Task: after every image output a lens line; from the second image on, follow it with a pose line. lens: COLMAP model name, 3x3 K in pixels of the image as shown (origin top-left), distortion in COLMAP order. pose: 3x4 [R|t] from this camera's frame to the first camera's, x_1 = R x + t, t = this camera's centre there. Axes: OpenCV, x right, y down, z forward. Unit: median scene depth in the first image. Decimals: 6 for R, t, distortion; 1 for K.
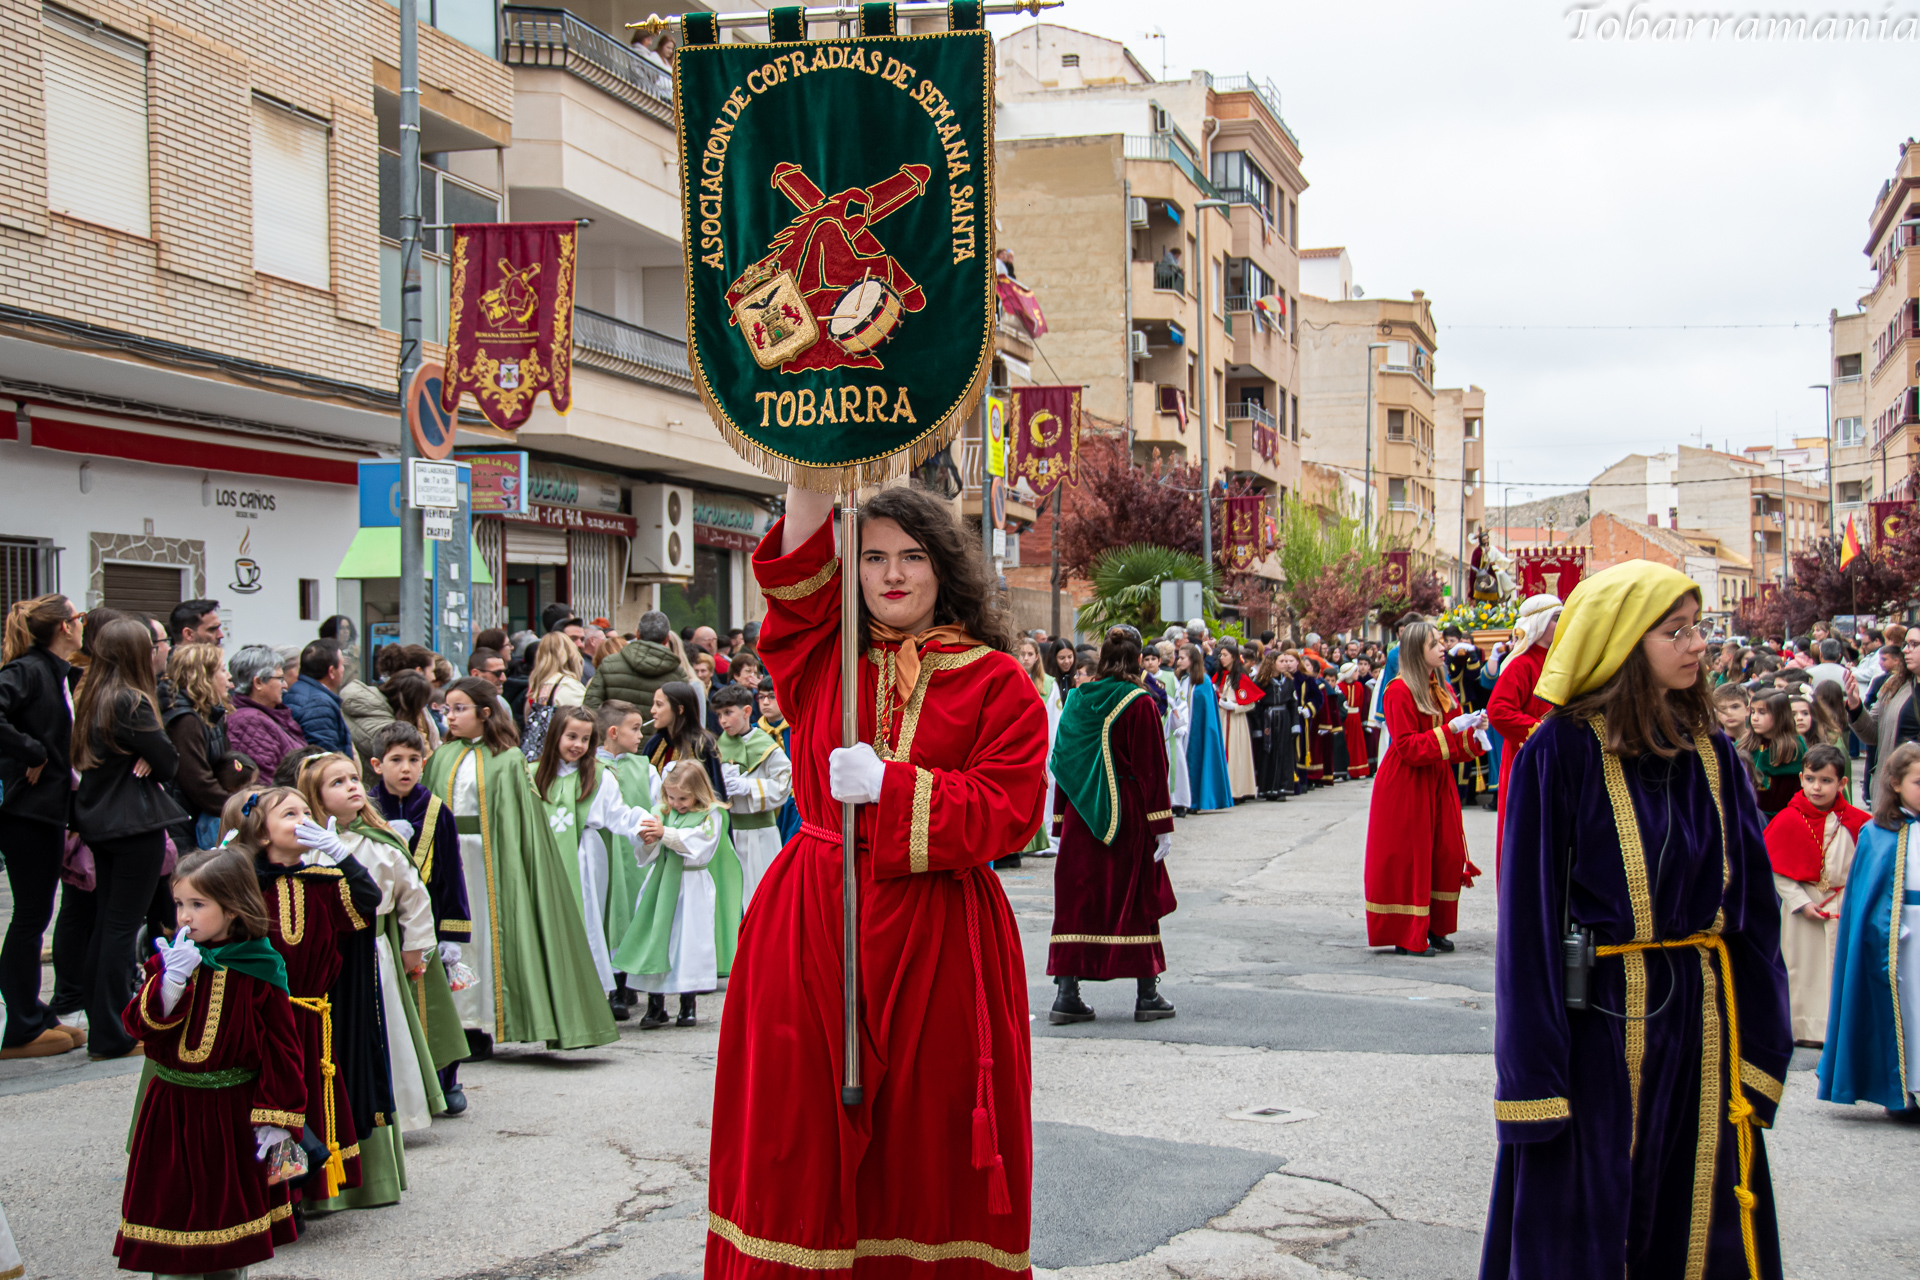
lens RADIAL K [[2640.9, 0, 960.0], [0, 2640.9, 640.0], [0, 0, 1]] dist [0.155136, 0.077808]
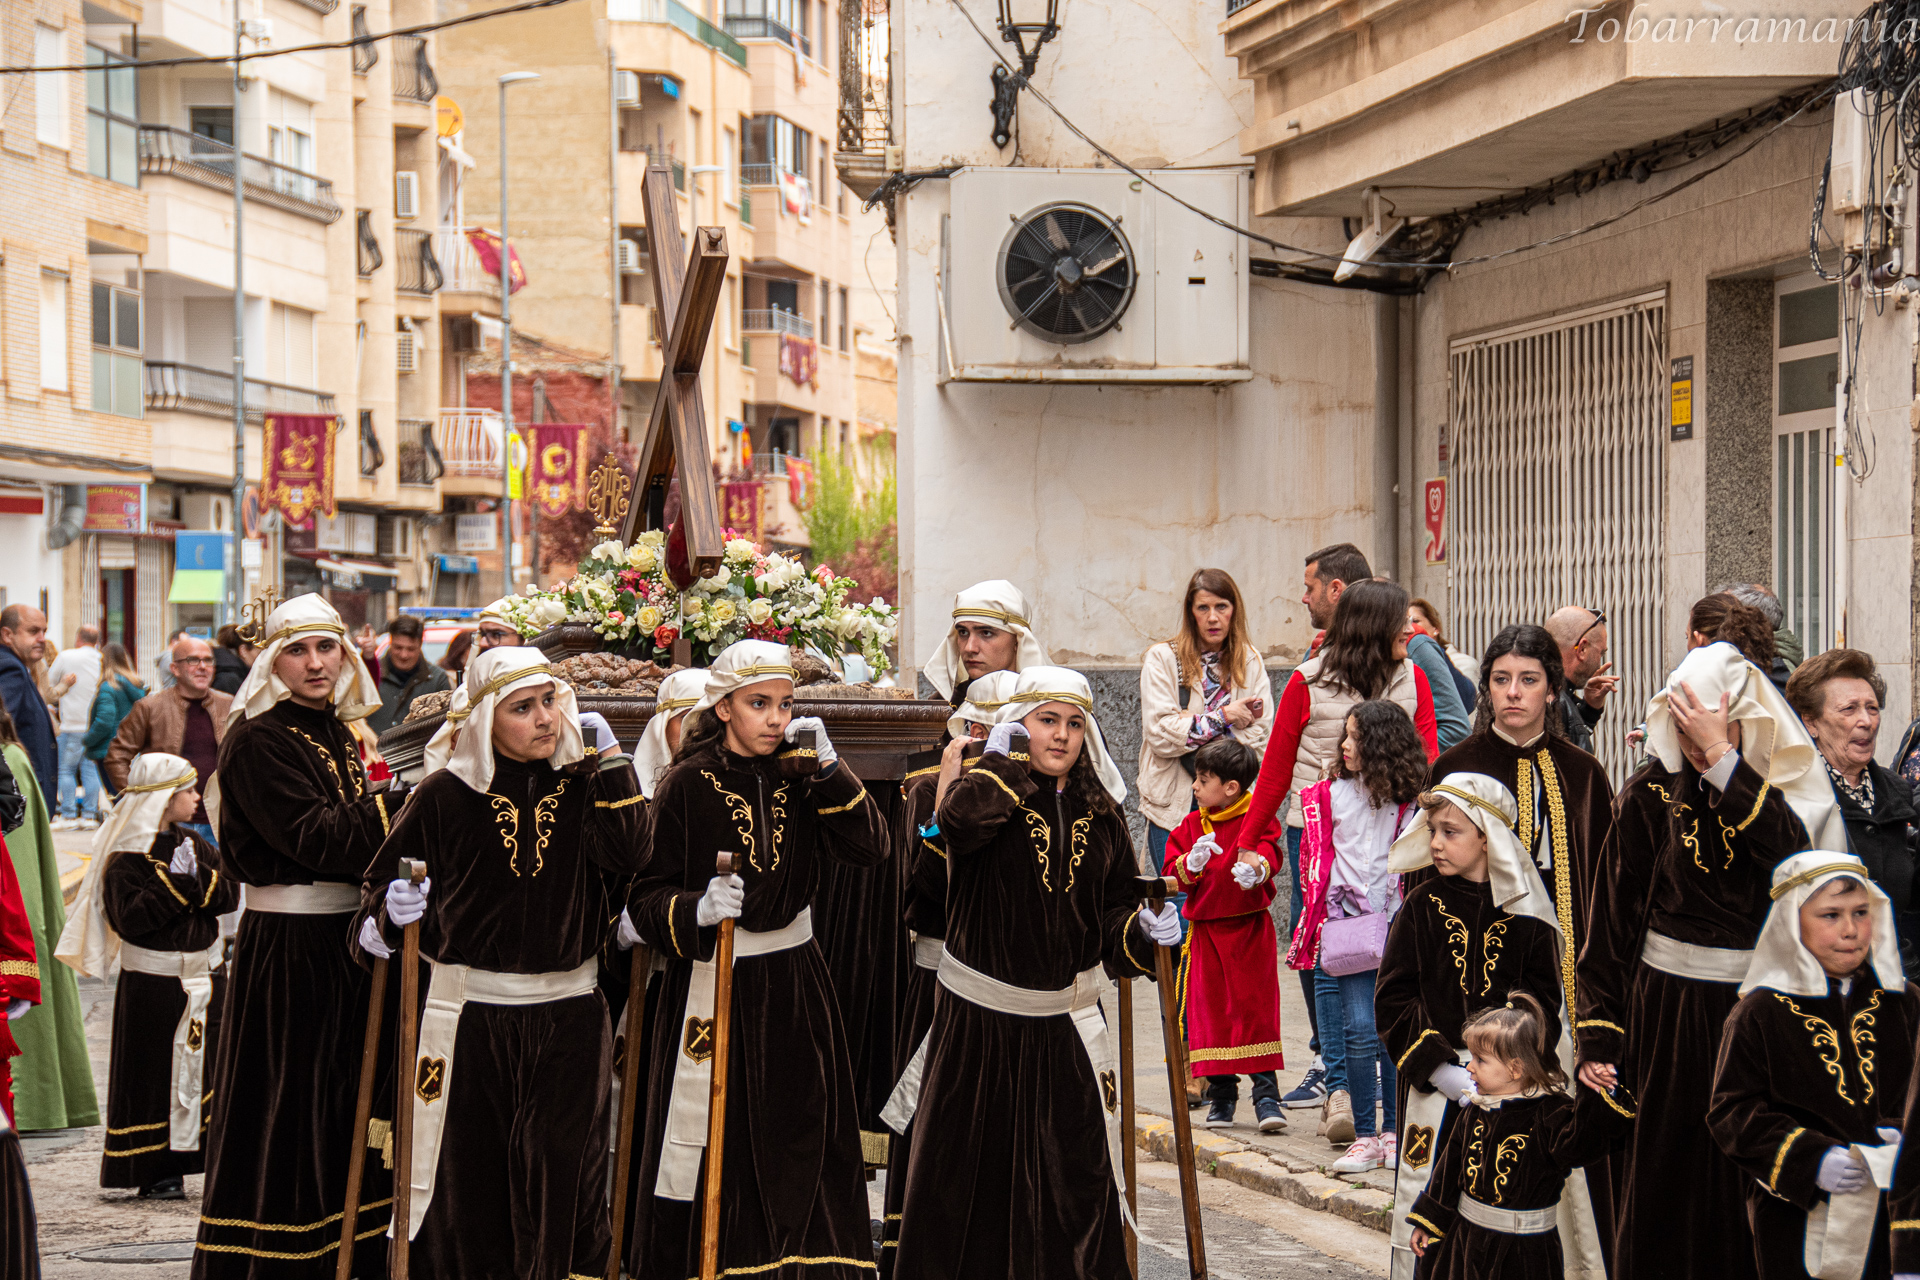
lens RADIAL K [[6055.9, 0, 883.0], [0, 6055.9, 644.4], [0, 0, 1]] dist [1.168323, -1.448153]
pose [[0.993610, 0.007859, 0.112592, -0.061062], [-0.008427, 0.999954, 0.004572, -0.004739], [-0.112551, -0.005491, 0.993631, -0.822376]]
